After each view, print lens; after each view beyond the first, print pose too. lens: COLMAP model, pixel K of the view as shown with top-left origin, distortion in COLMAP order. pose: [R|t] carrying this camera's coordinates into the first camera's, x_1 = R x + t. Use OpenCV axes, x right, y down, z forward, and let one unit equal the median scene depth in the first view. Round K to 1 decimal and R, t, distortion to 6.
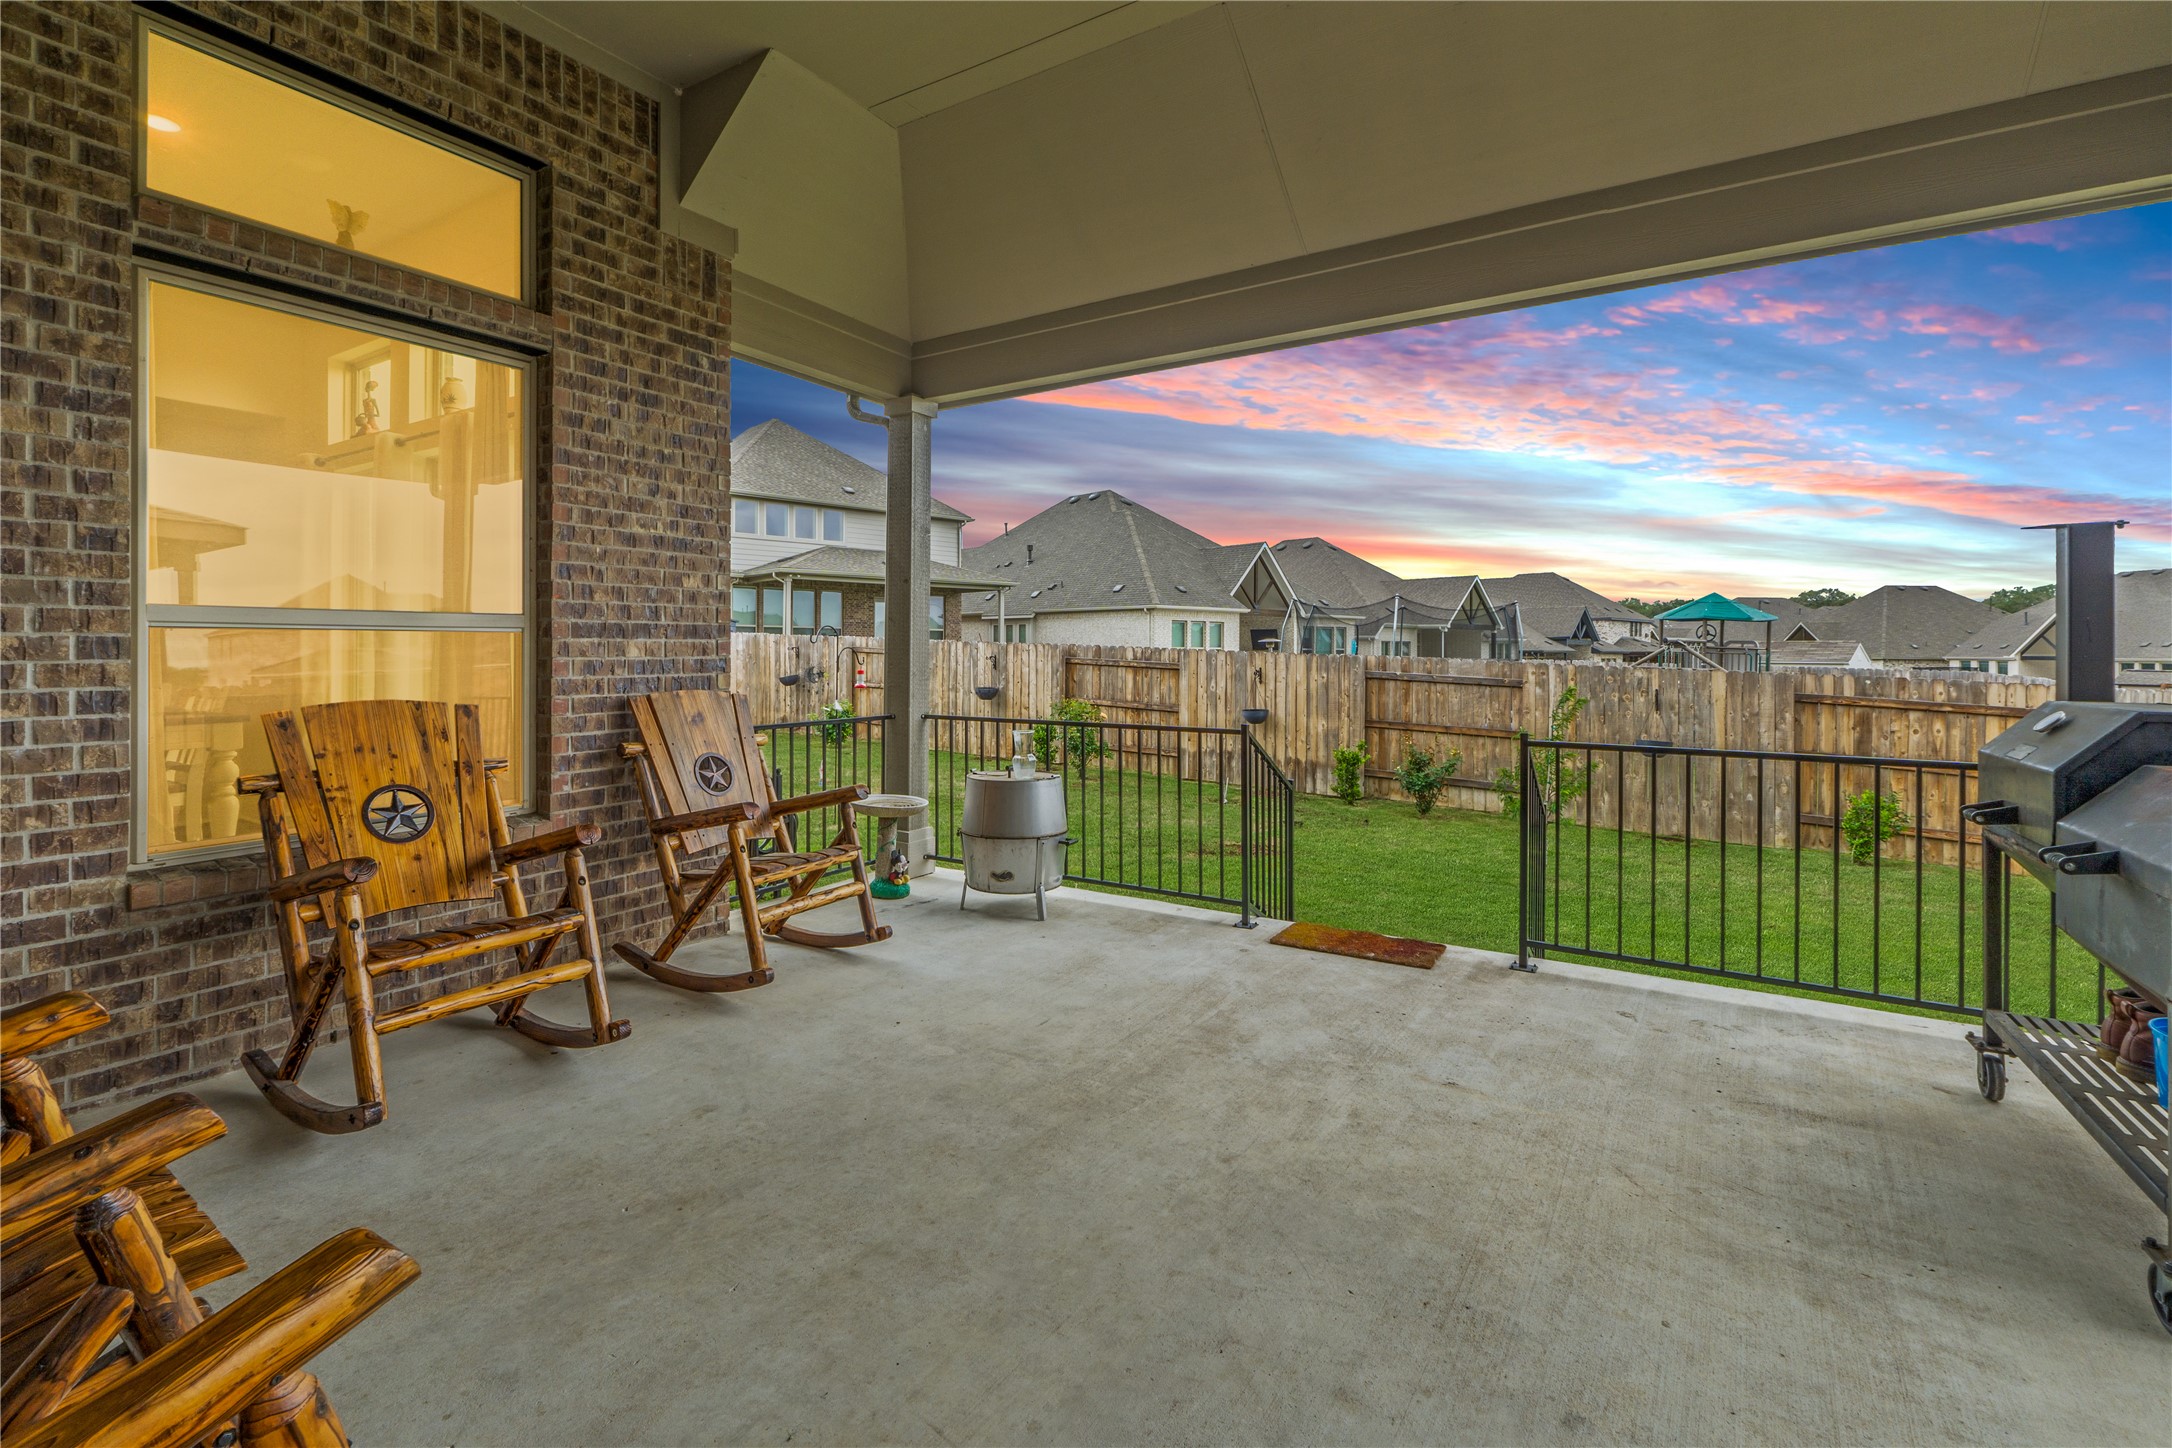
lens RADIAL K [[940.9, 0, 1088.9], [0, 940.9, 646.5], [0, 0, 1]] dist [-0.000805, -0.000687]
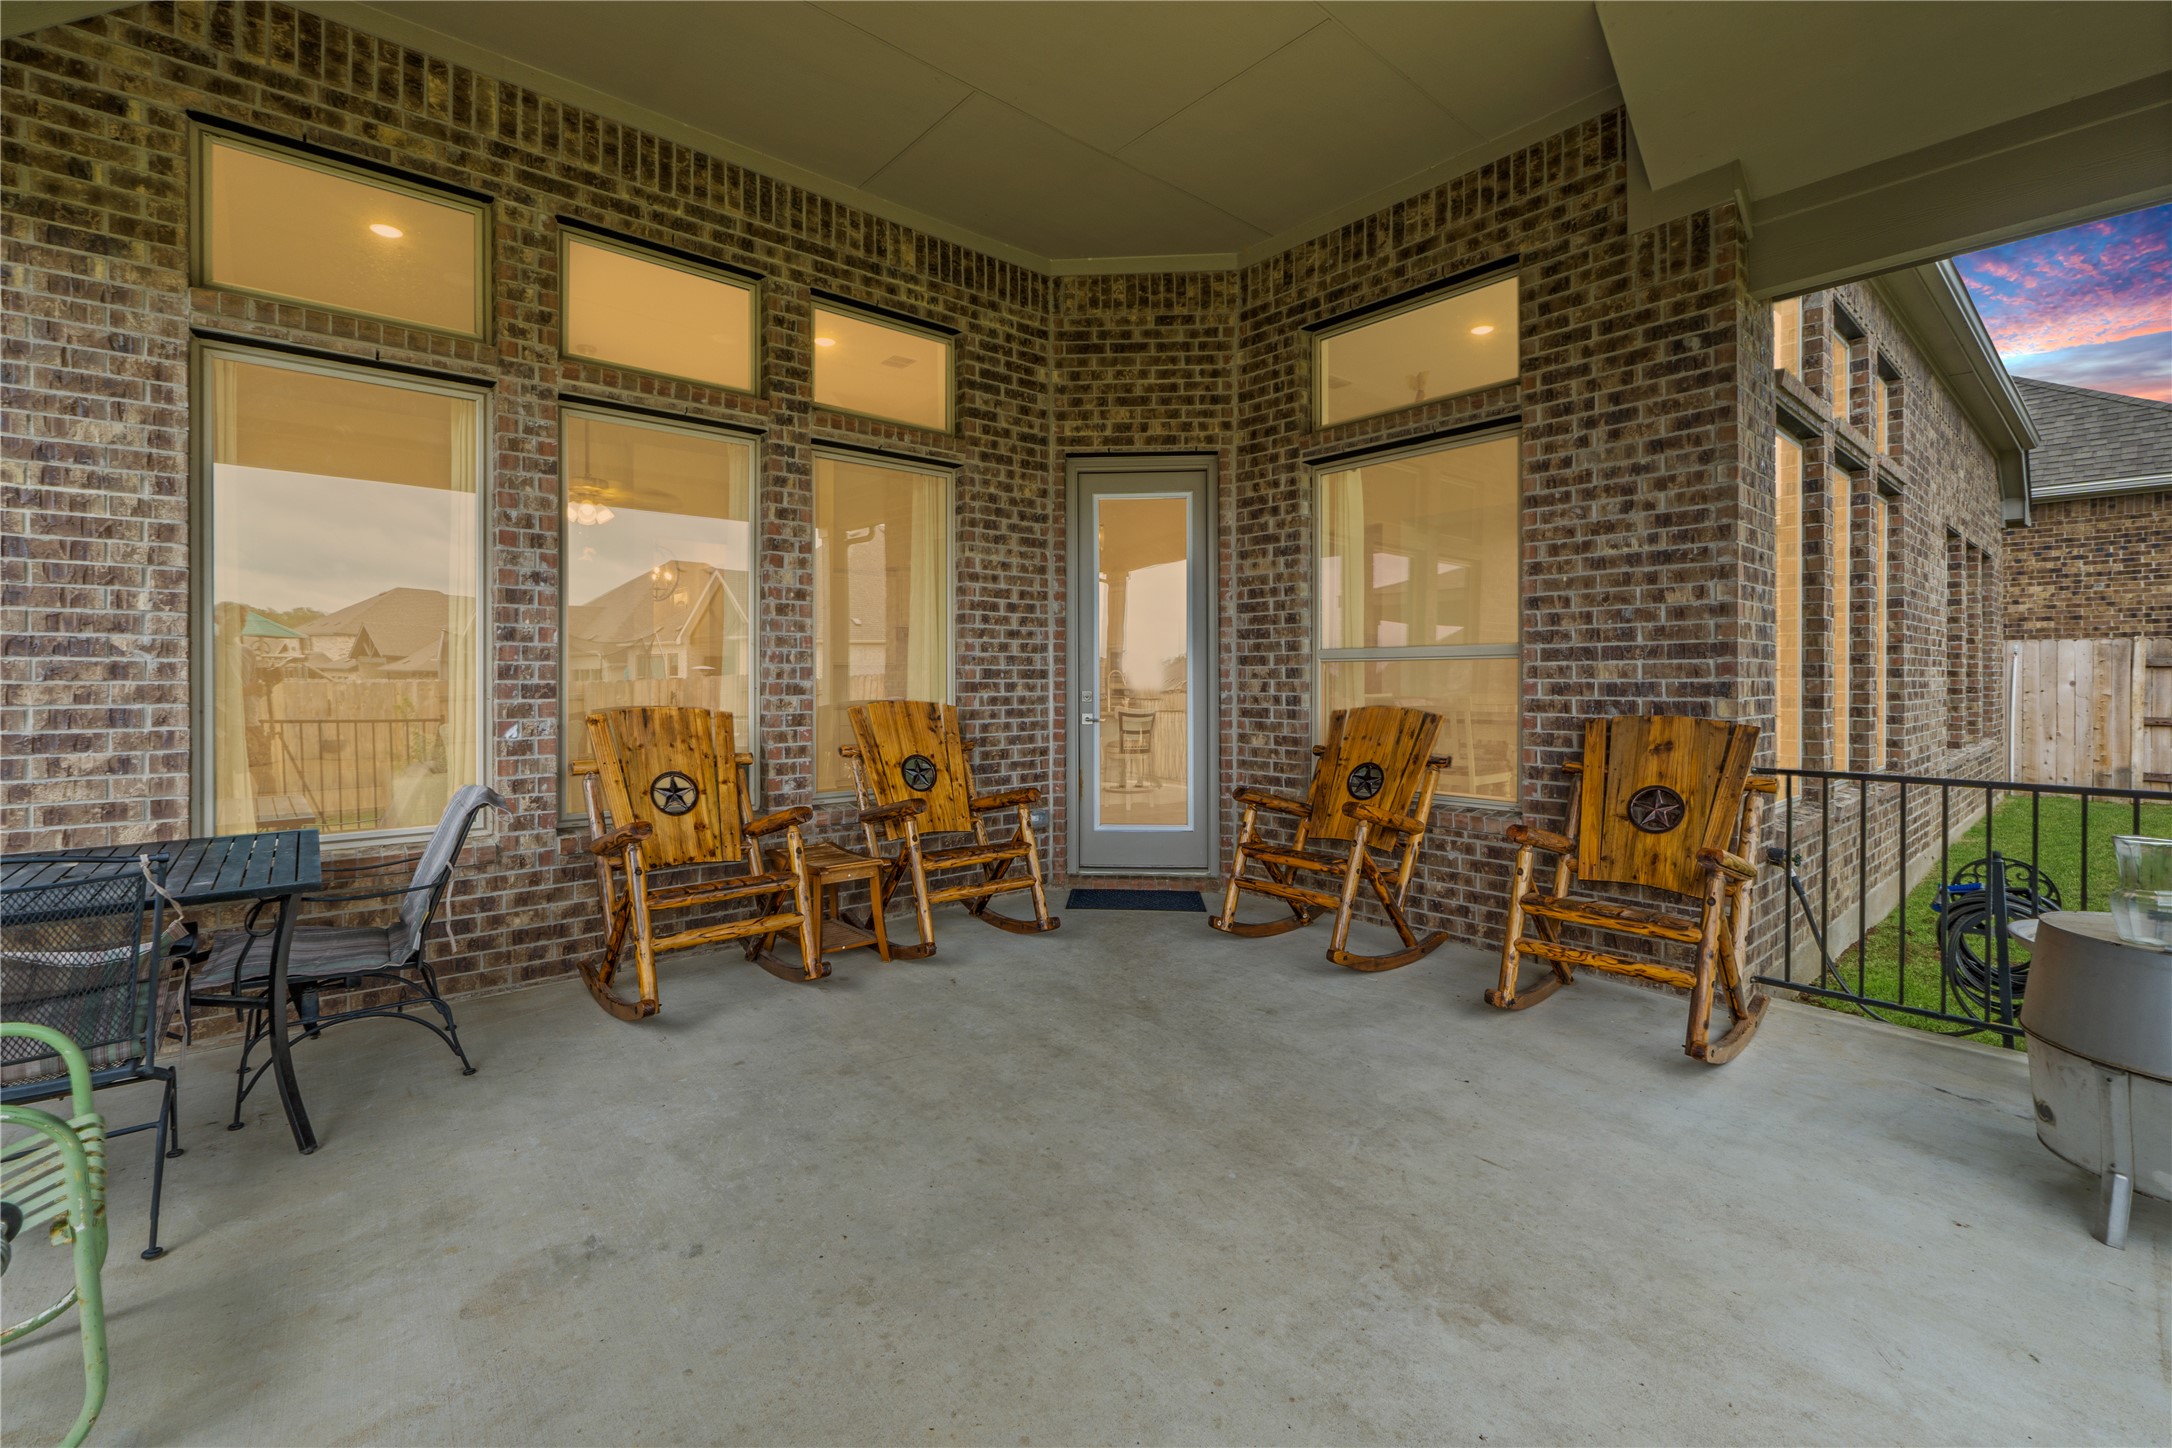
lens RADIAL K [[940.9, 0, 1073.3], [0, 940.9, 687.6], [0, 0, 1]] dist [-0.000805, -0.000687]
pose [[-0.306471, 0.004992, -0.951867, 0.638785], [0.001814, 0.999987, 0.004661, 0.014219], [0.951878, -0.000298, -0.306476, 0.761065]]
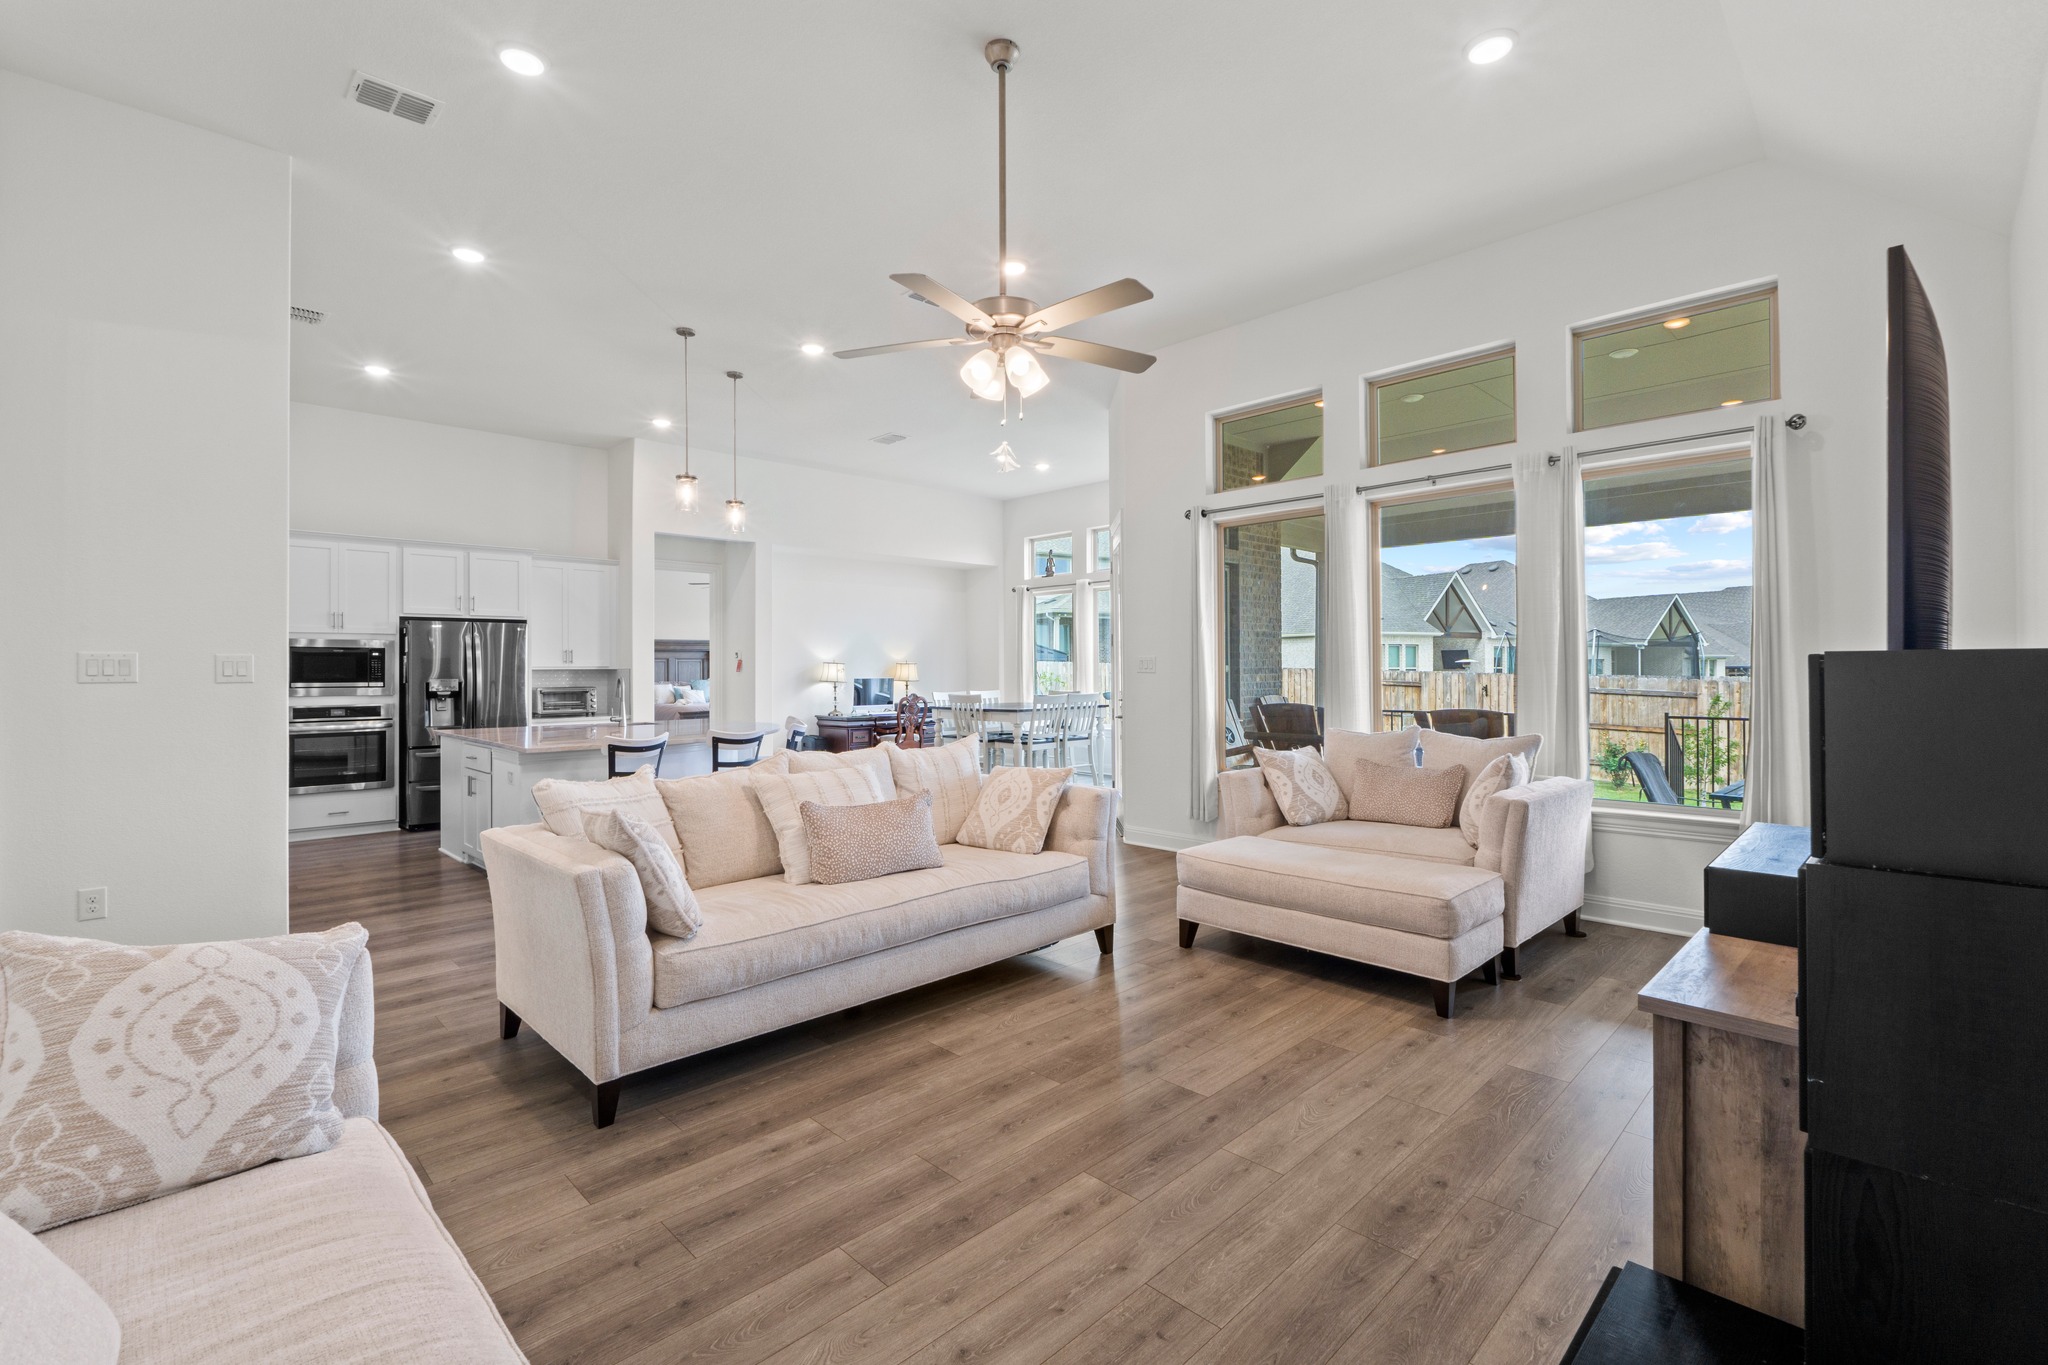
lens RADIAL K [[910.4, 0, 1022.6], [0, 910.4, 669.6], [0, 0, 1]] dist [-0.002223, -0.000107]
pose [[0.971610, -0.008318, -0.236442, -0.513751], [0.009291, 0.999952, 0.003003, -0.031987], [0.236406, -0.005115, 0.971641, -1.462302]]
